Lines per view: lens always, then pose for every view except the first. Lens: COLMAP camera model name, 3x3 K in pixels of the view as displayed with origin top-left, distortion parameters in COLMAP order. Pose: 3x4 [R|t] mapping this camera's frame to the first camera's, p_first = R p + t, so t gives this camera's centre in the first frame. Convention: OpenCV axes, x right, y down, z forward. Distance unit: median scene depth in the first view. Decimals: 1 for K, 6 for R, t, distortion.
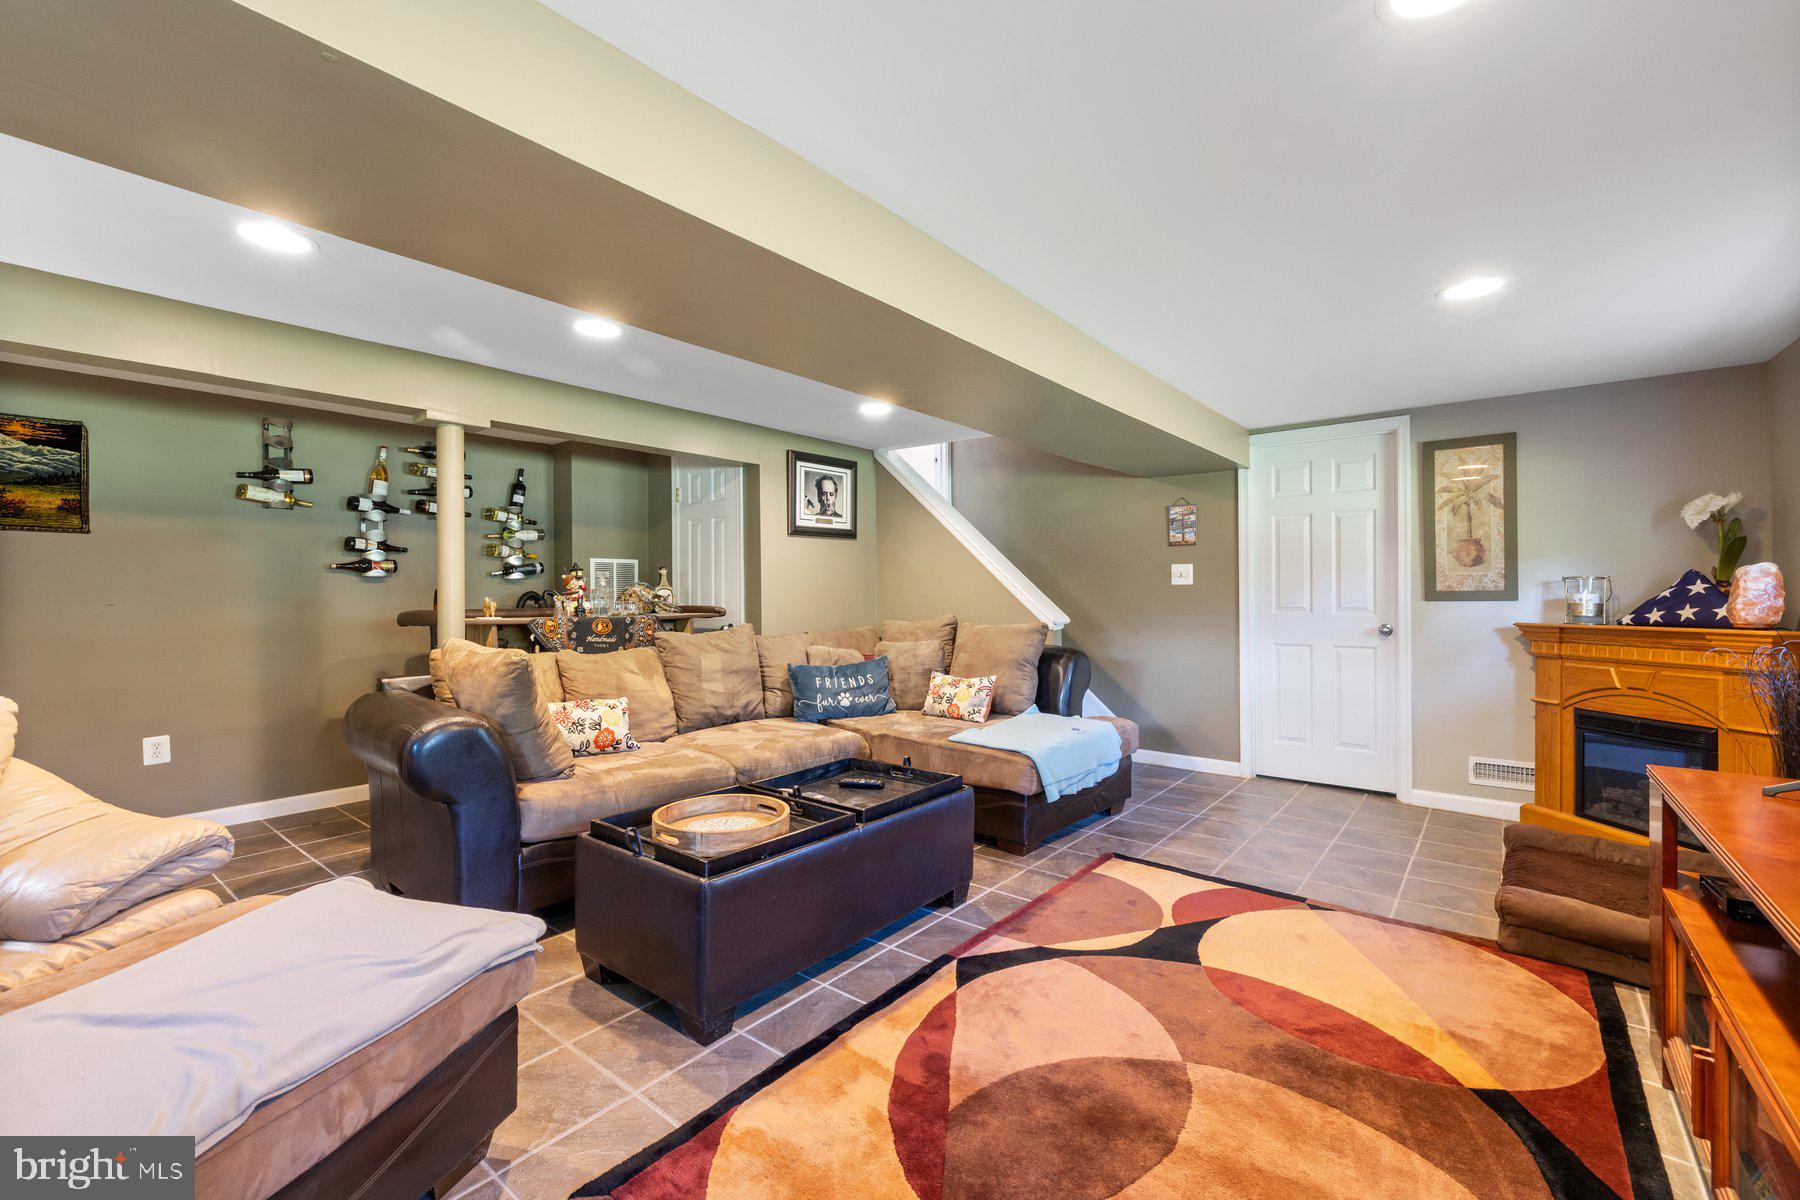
lens RADIAL K [[751.2, 0, 891.9], [0, 751.2, 590.0], [0, 0, 1]] dist [0.000514, -0.000053]
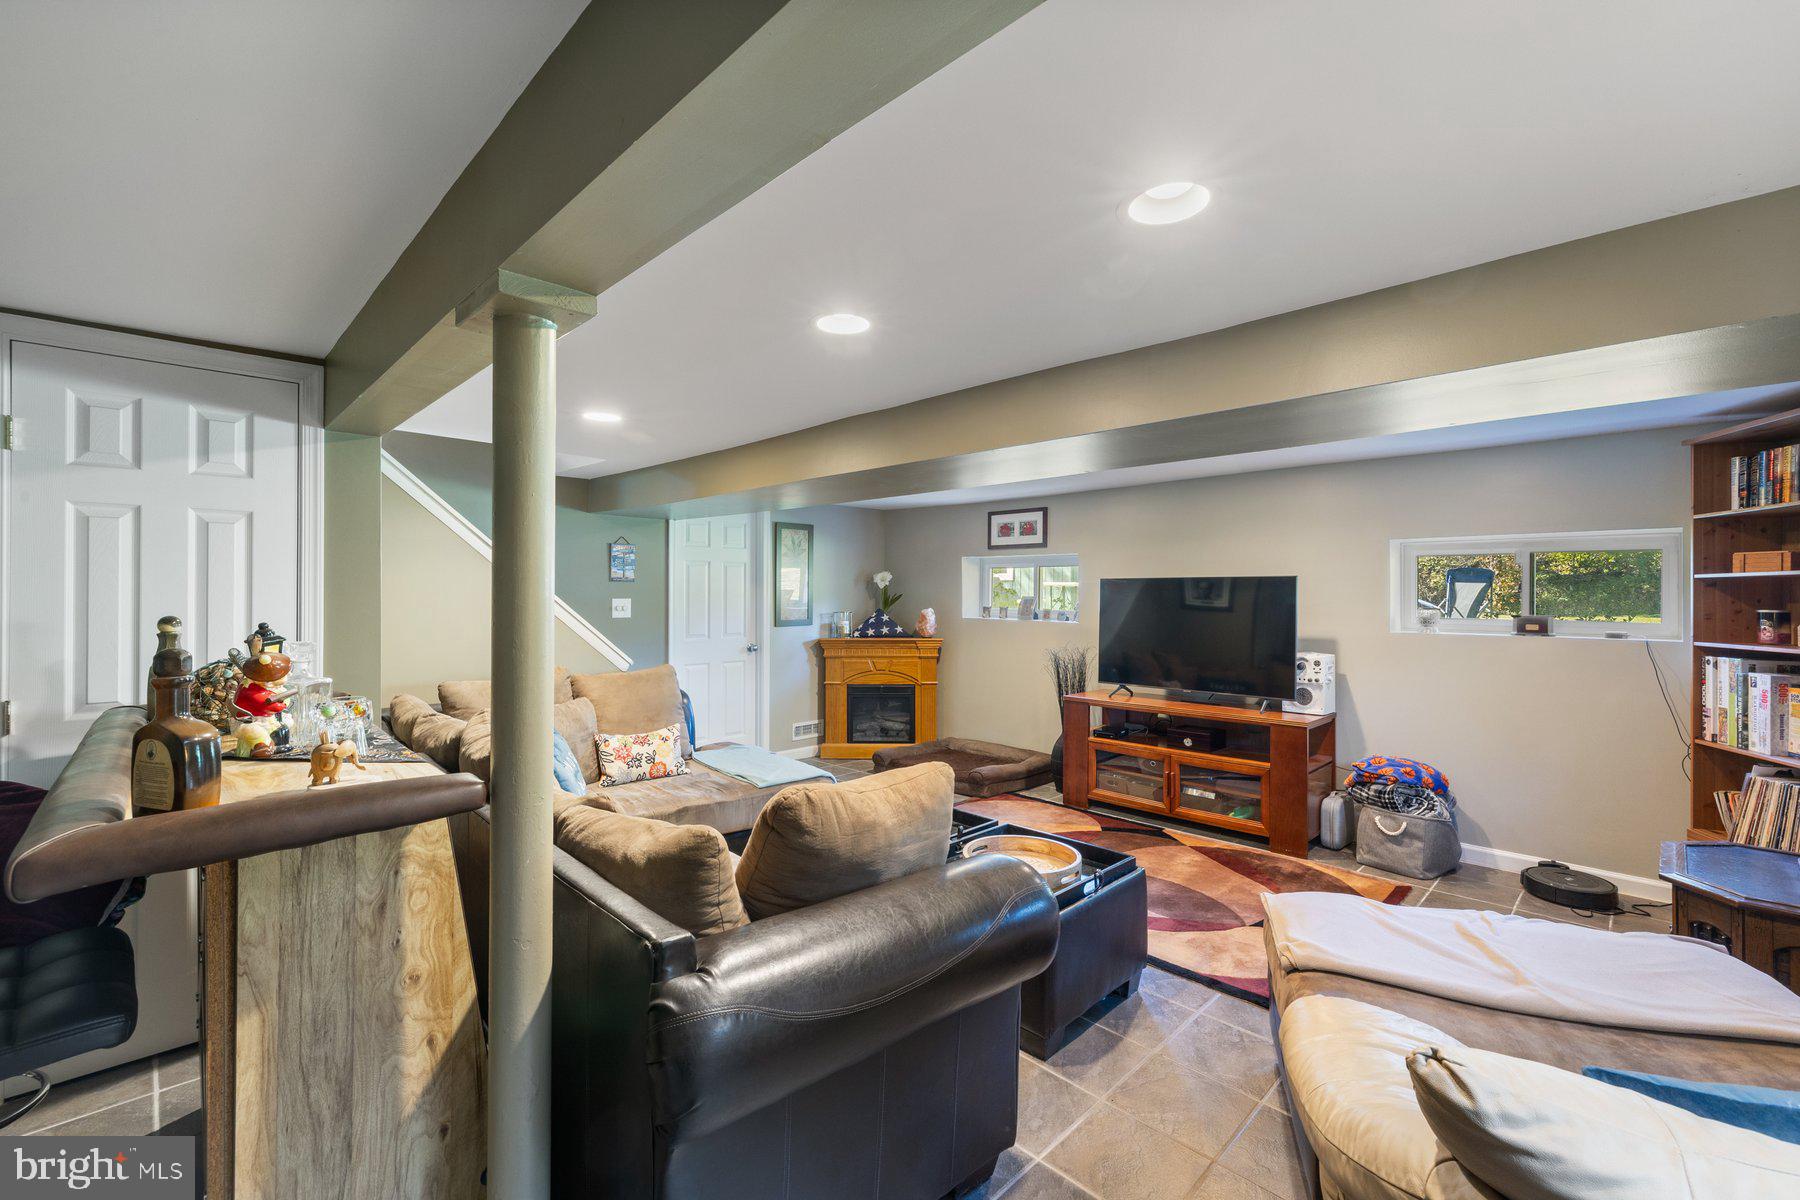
lens RADIAL K [[751.2, 0, 891.9], [0, 751.2, 590.0], [0, 0, 1]] dist [0.000514, -0.000053]
pose [[0.119885, 0.006873, 0.992764, -0.877231], [-0.009573, 0.999938, -0.005767, -0.061406], [-0.992742, -0.008812, 0.119944, 0.671697]]
